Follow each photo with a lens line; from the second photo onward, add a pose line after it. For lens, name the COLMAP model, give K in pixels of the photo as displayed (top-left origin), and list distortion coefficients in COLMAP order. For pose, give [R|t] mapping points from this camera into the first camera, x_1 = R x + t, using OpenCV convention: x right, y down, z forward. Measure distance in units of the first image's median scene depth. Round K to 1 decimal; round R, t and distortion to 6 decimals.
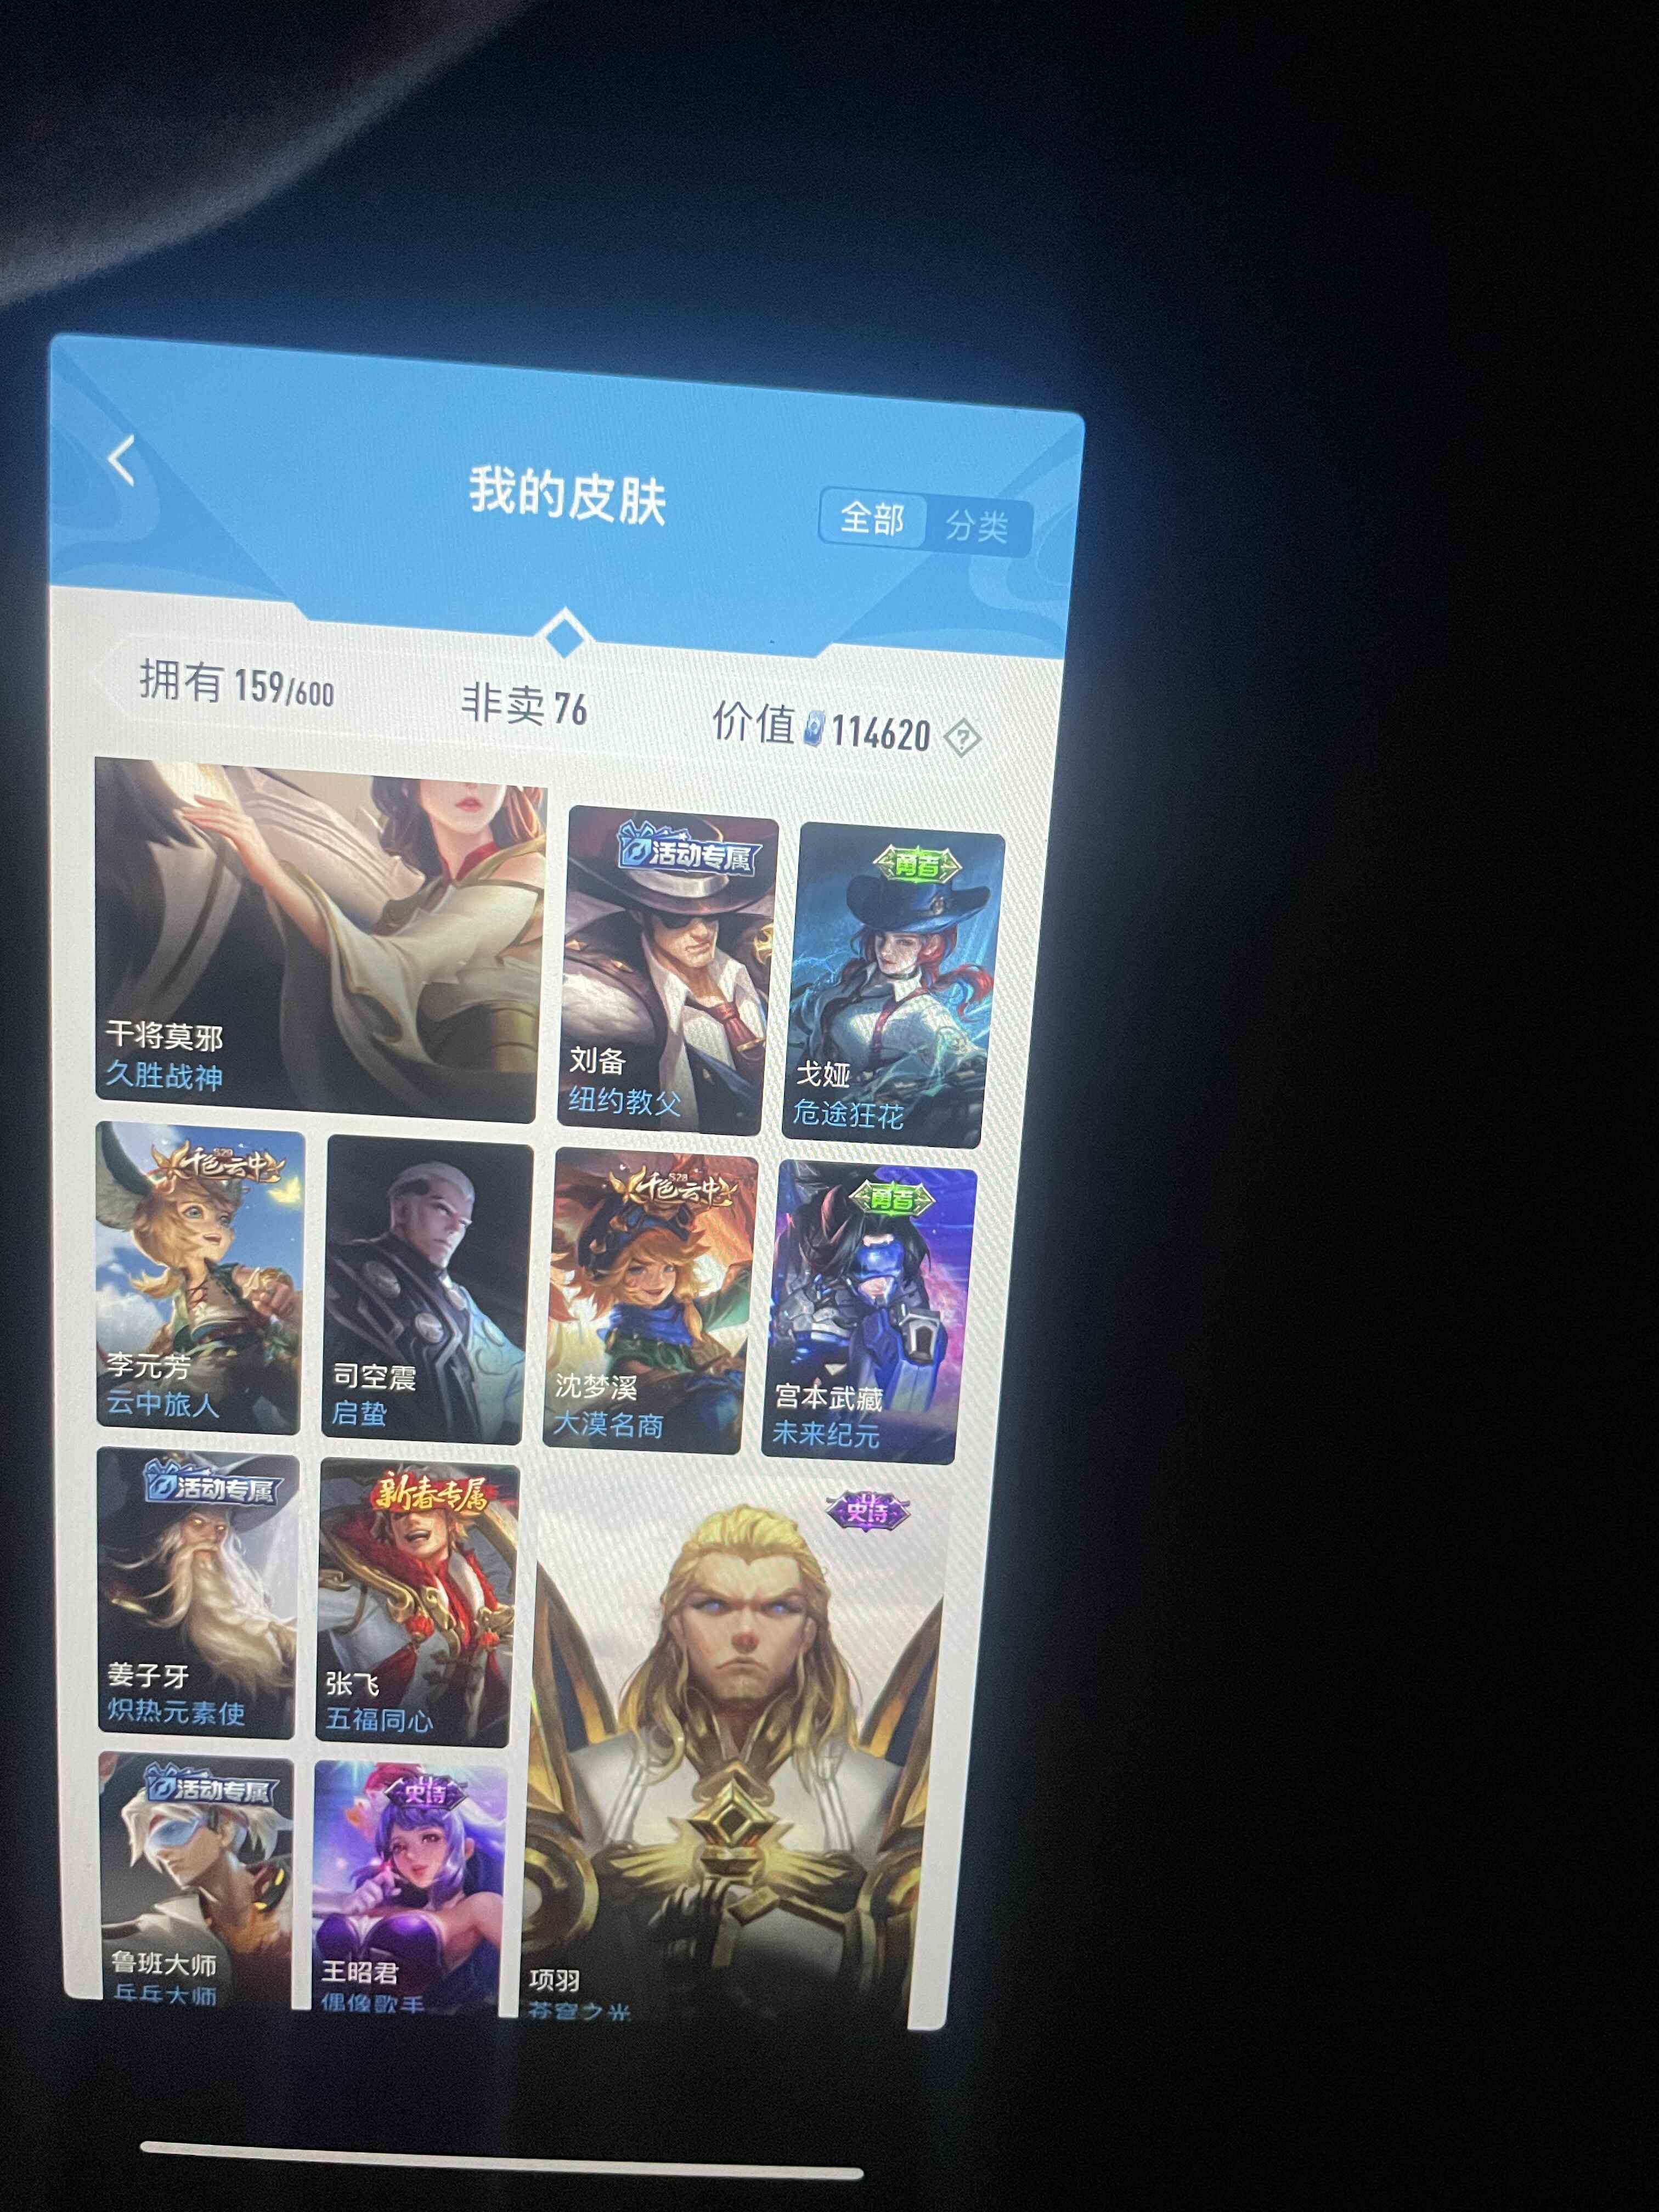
lens RADIAL K [[1670.6, 0, 839.1], [0, 1670.6, 1025.9], [0, 0, 1]] dist [0.004870, -0.002100]
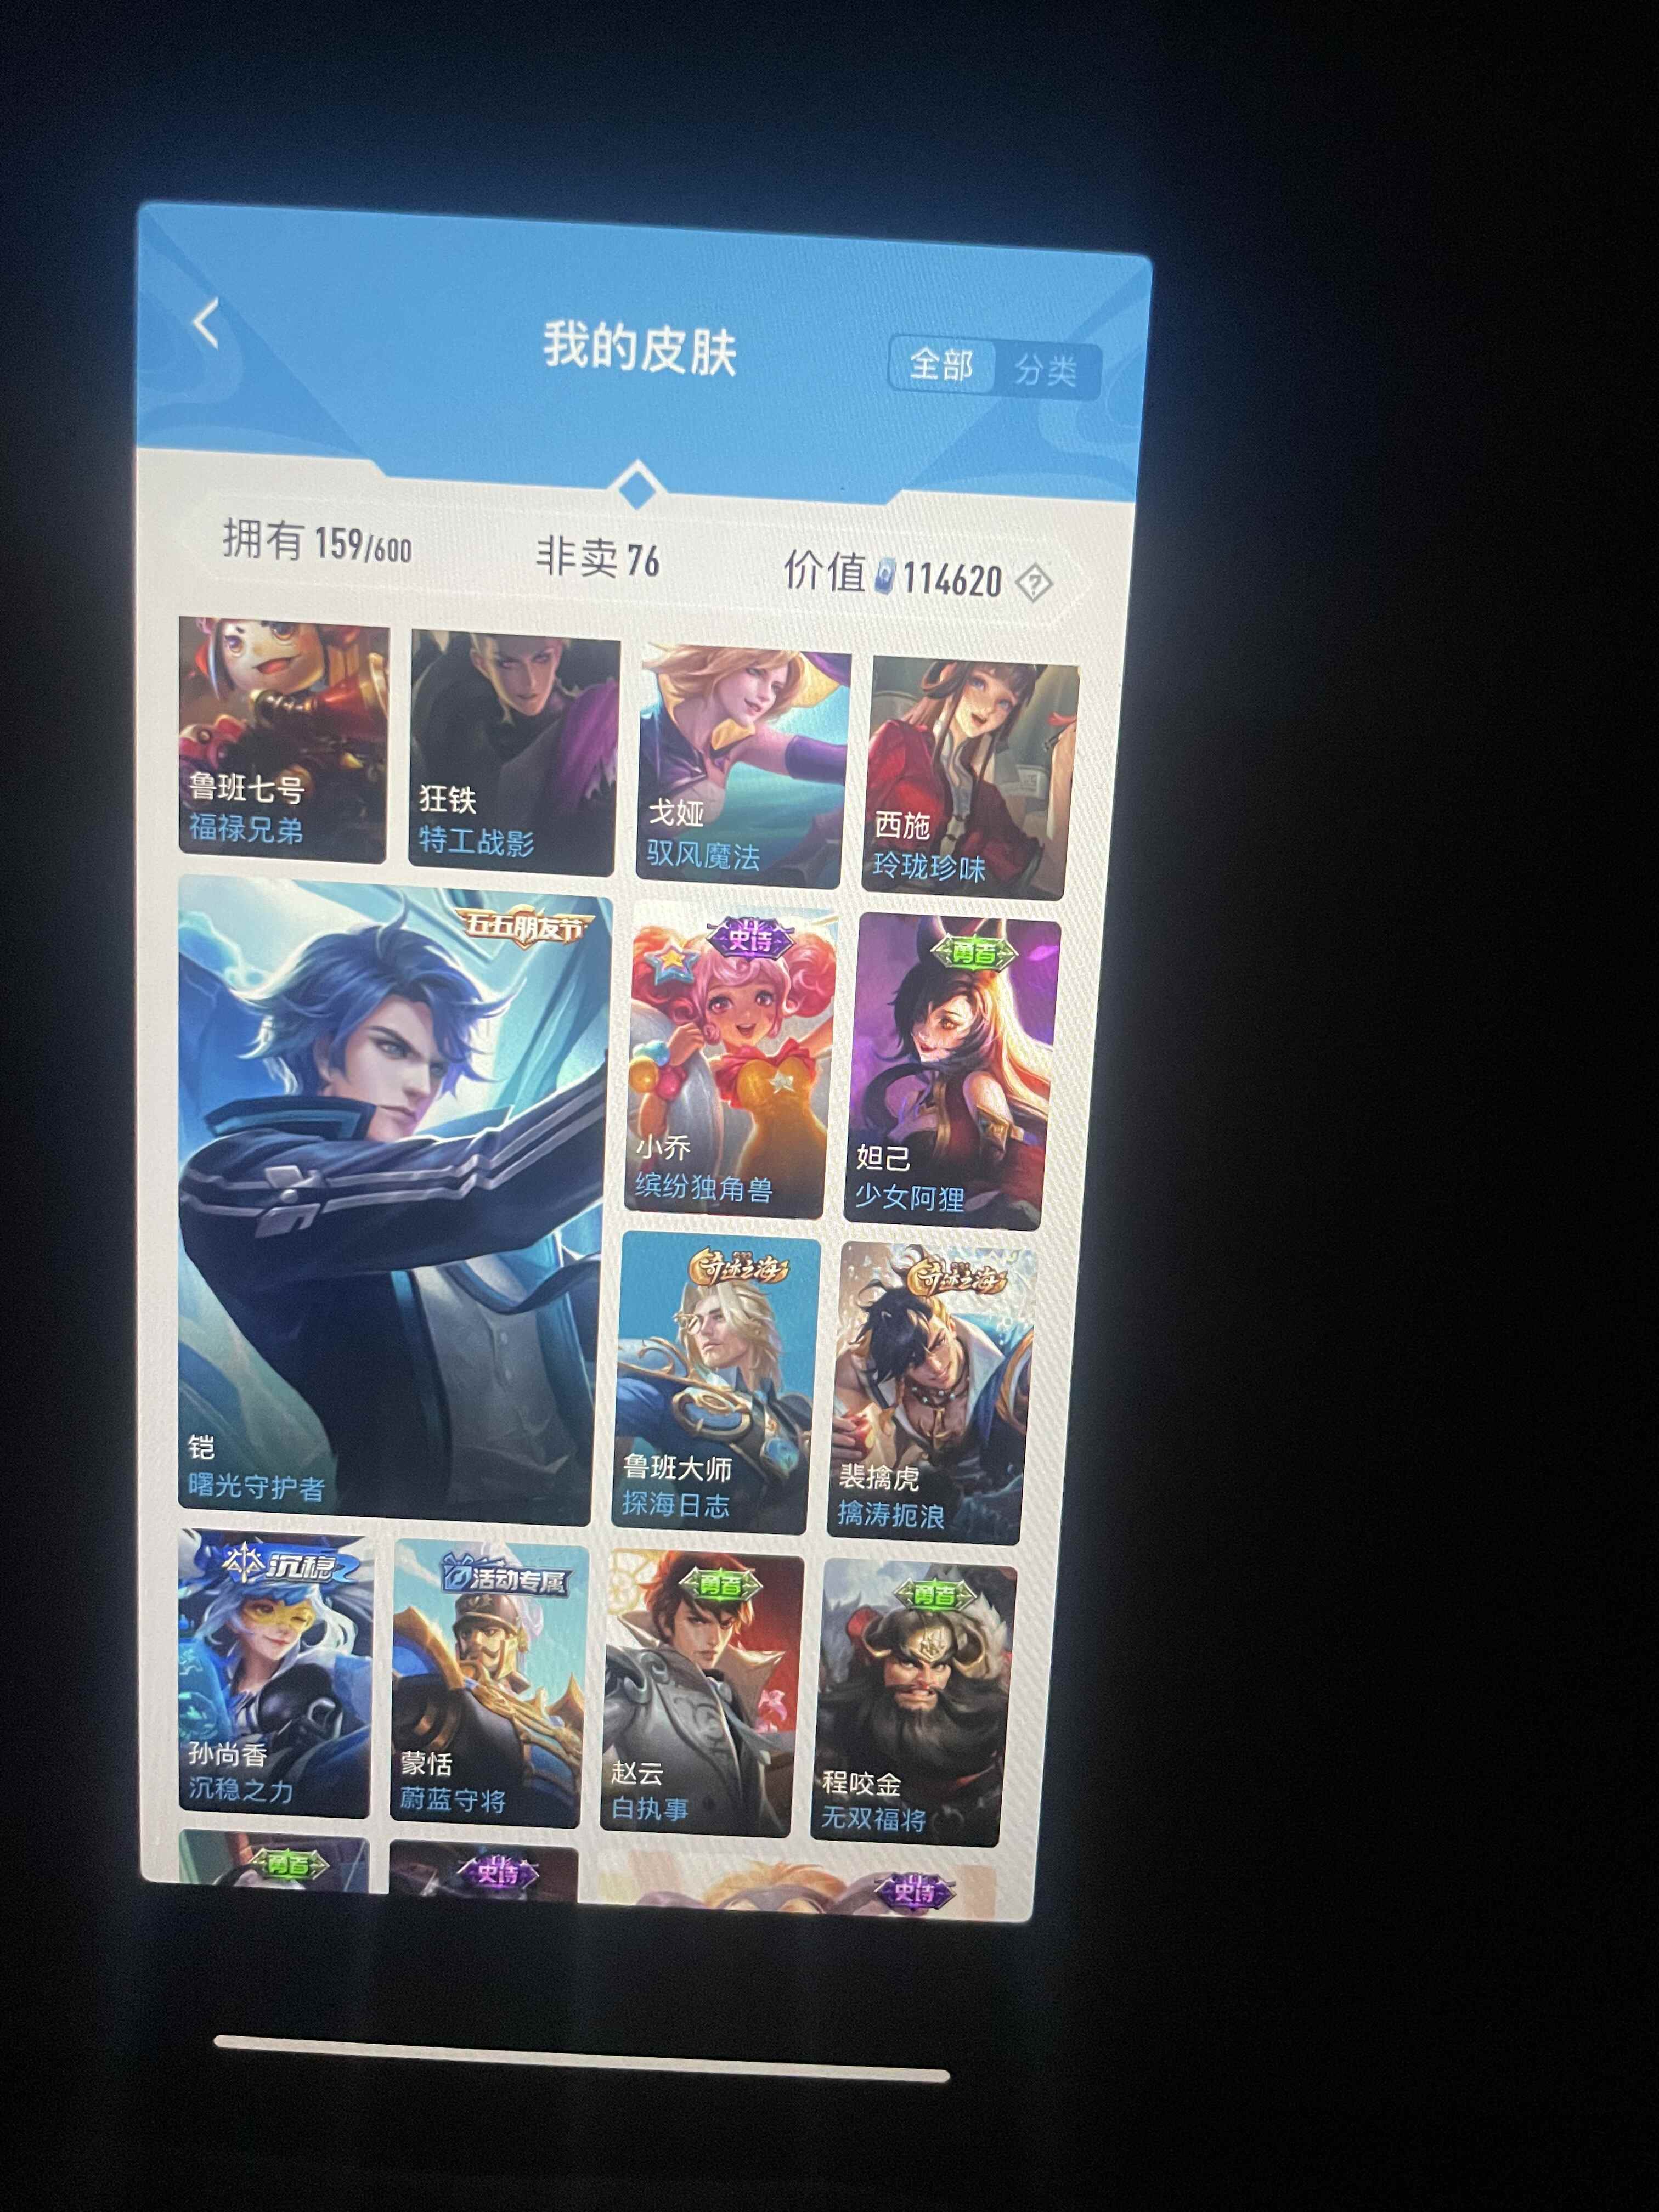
lens RADIAL K [[1636.5, 0, 829.5], [0, 1636.5, 1106.0], [0, 0, 1]] dist [0.006279, -0.002553]
pose [[0.999116, -0.010661, -0.040673, -0.012078], [0.009242, 0.999347, -0.034926, 0.176311], [0.041019, 0.034519, 0.998562, 0.029884]]
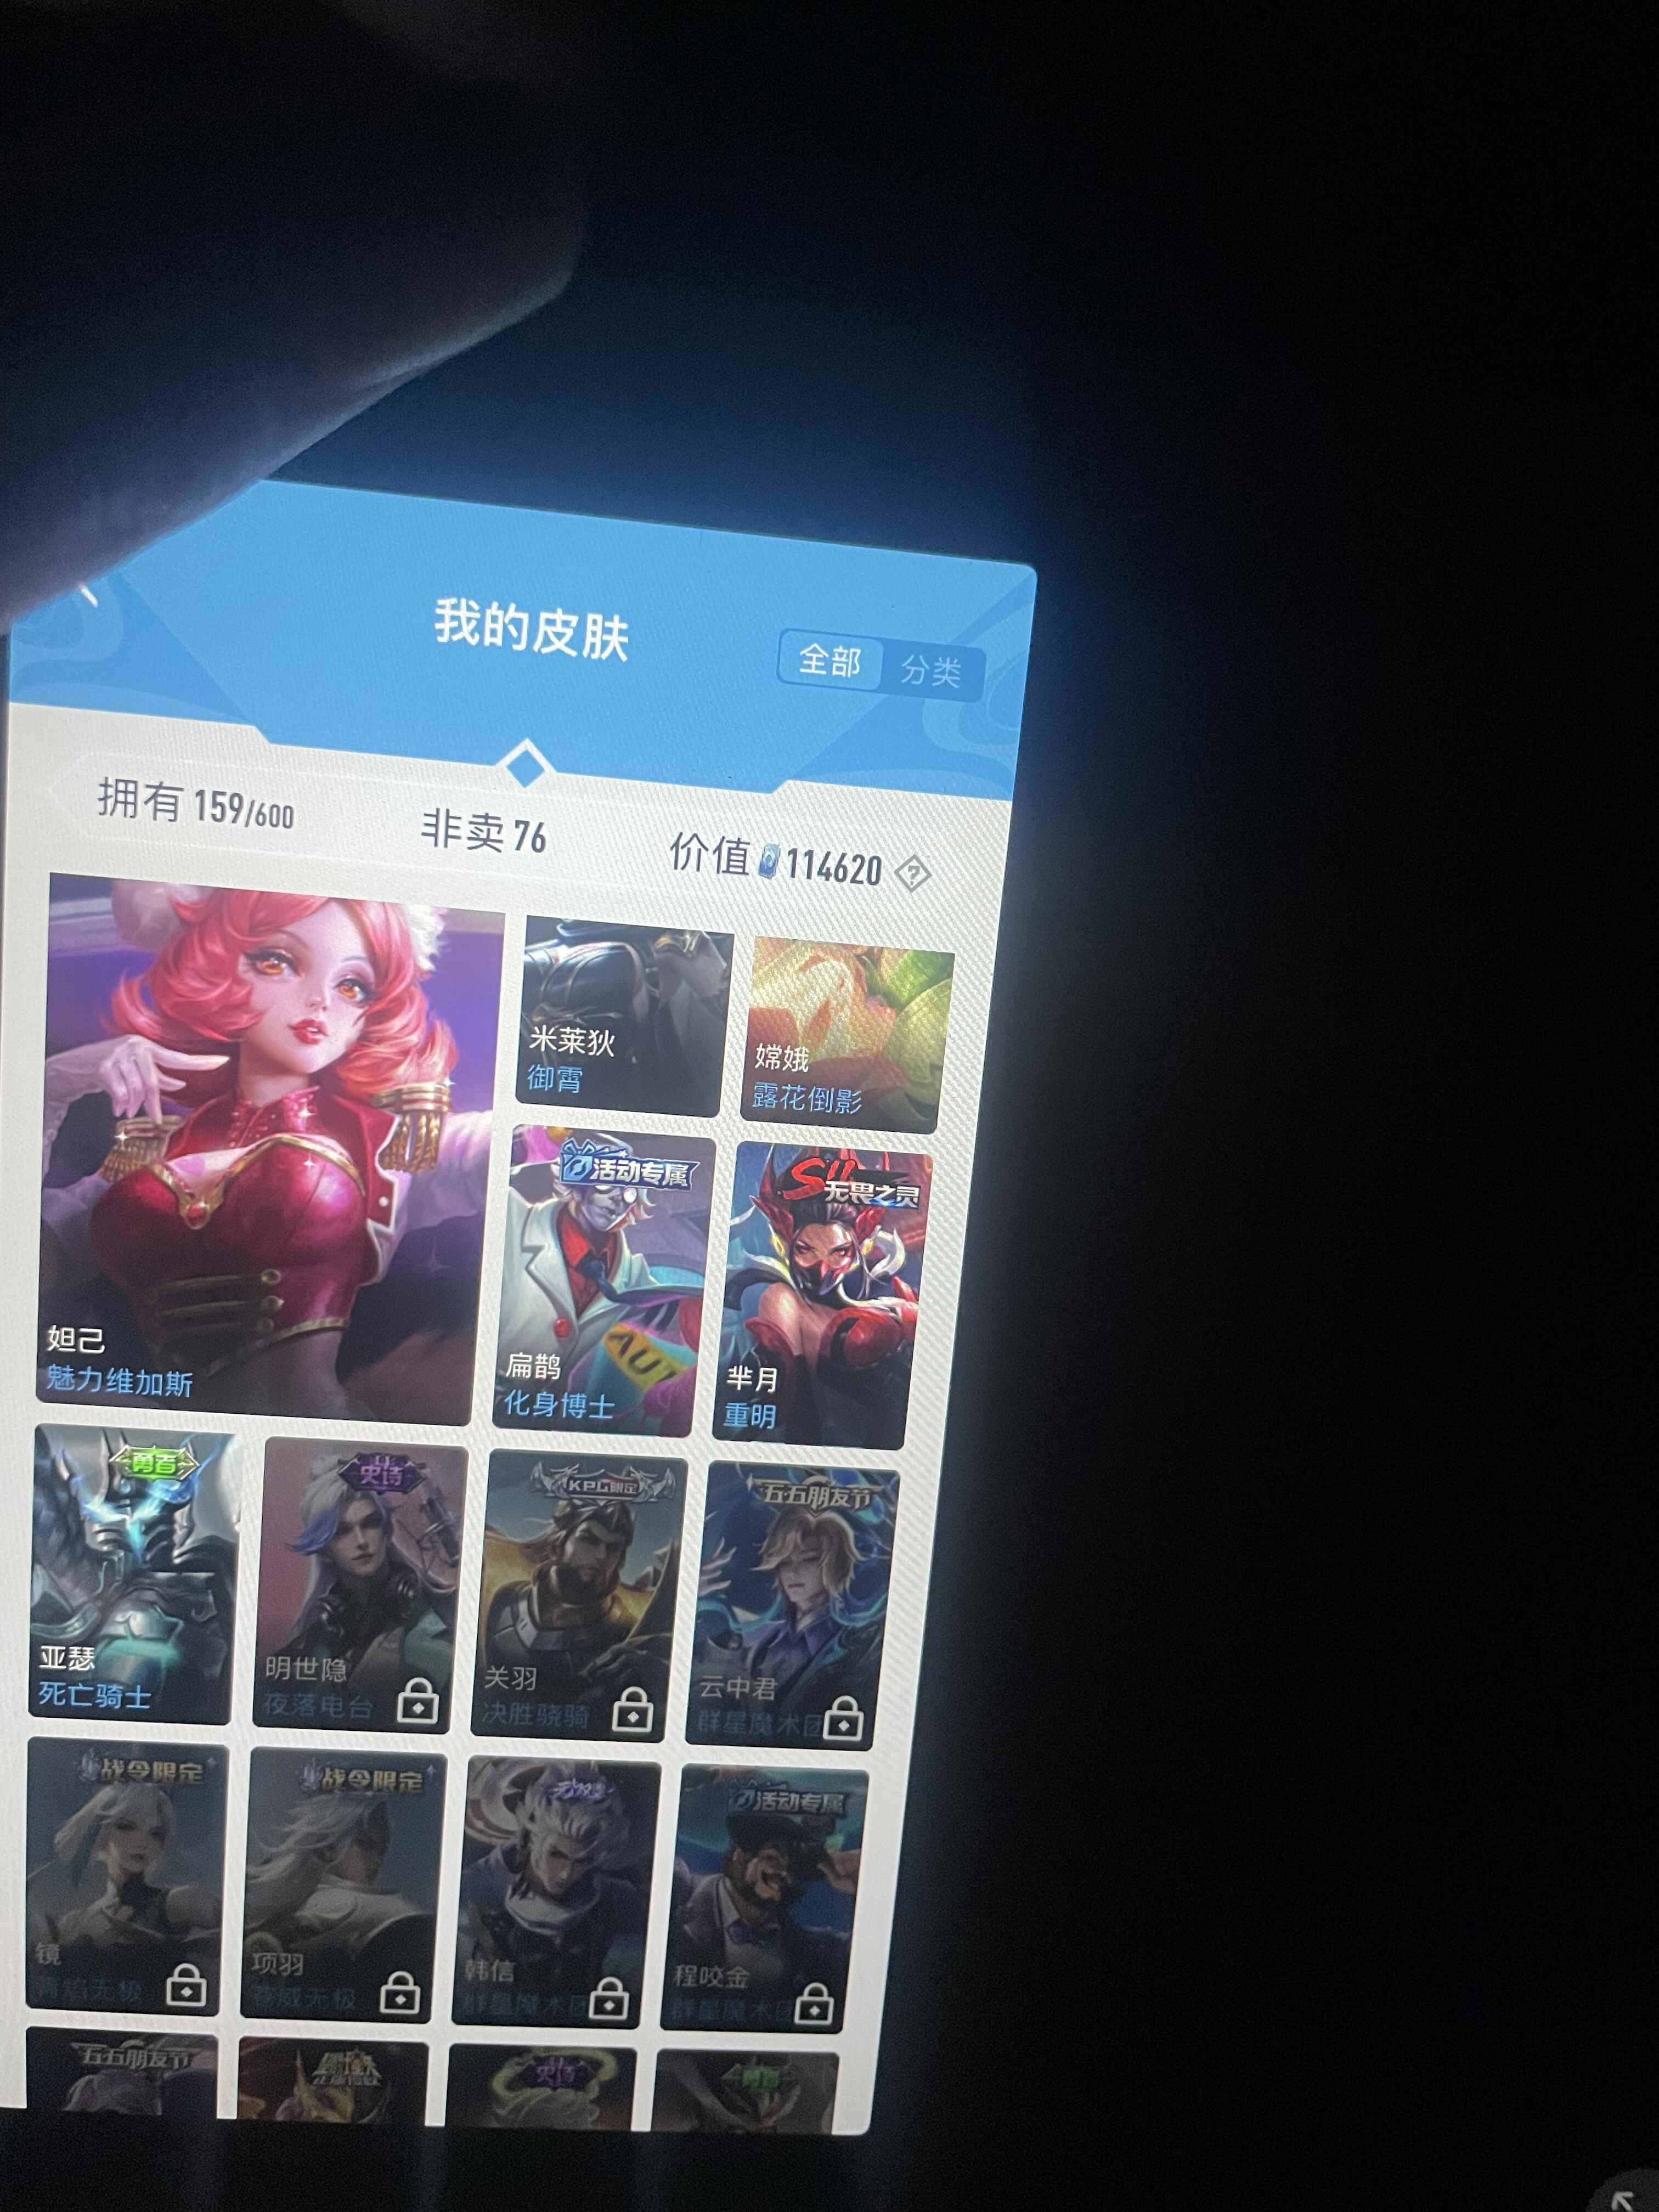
lens RADIAL K [[1646.7, 0, 873.8], [0, 1646.7, 996.7], [0, 0, 1]] dist [0.024323, -0.031081]
pose [[0.998737, 0.022430, 0.044964, 0.005855], [-0.021842, 0.999670, -0.013517, -0.083946], [-0.045252, 0.012518, 0.998897, -0.013077]]
